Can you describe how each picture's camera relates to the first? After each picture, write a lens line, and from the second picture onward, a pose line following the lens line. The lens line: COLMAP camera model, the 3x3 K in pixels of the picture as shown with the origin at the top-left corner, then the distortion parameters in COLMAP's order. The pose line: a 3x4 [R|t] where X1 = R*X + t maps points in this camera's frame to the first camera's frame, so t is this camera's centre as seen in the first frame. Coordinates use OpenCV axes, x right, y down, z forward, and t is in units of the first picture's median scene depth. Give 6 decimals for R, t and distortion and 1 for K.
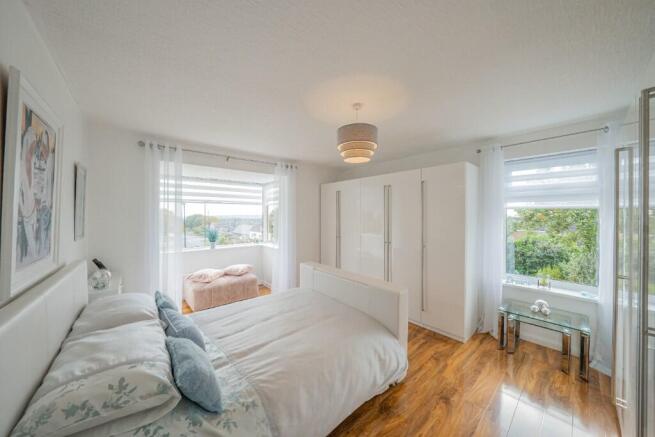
lens RADIAL K [[224.5, 0, 329.1], [0, 224.5, 216.4], [0, 0, 1]] dist [-0.018910, 0.000023]
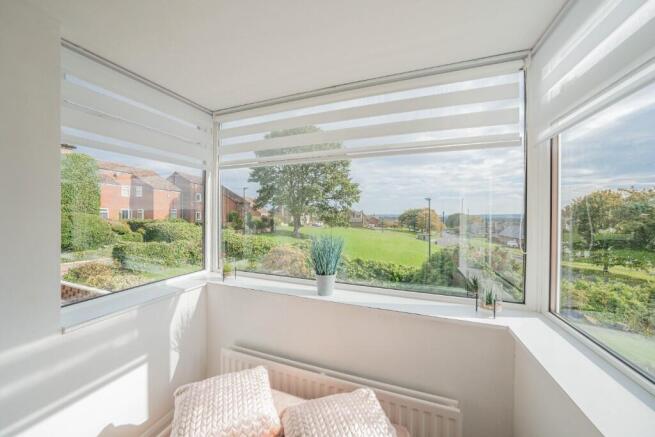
lens RADIAL K [[224.5, 0, 329.1], [0, 224.5, 216.4], [0, 0, 1]] dist [-0.018910, 0.000023]
pose [[0.488992, 0.010286, -0.872227, -0.339138], [-0.006012, 0.999946, 0.008421, 0.035612], [0.872267, 0.001126, 0.489028, 1.230984]]
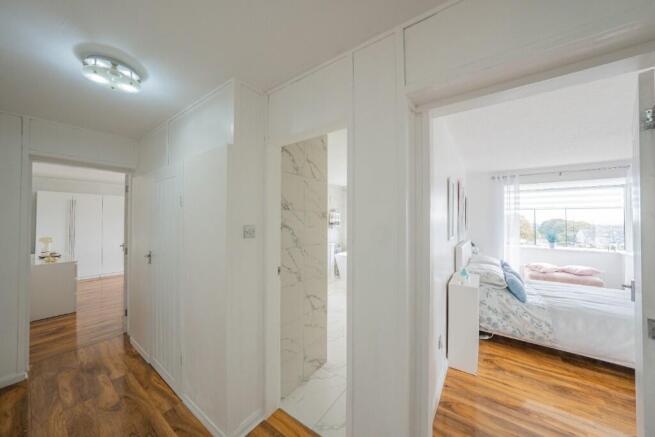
lens RADIAL K [[224.5, 0, 329.1], [0, 224.5, 216.4], [0, 0, 1]] dist [-0.018910, 0.000023]
pose [[0.232744, -0.013133, -0.972449, 0.457186], [-0.006662, 0.999864, -0.015098, 0.006512], [0.972515, 0.009992, 0.232624, -0.552430]]
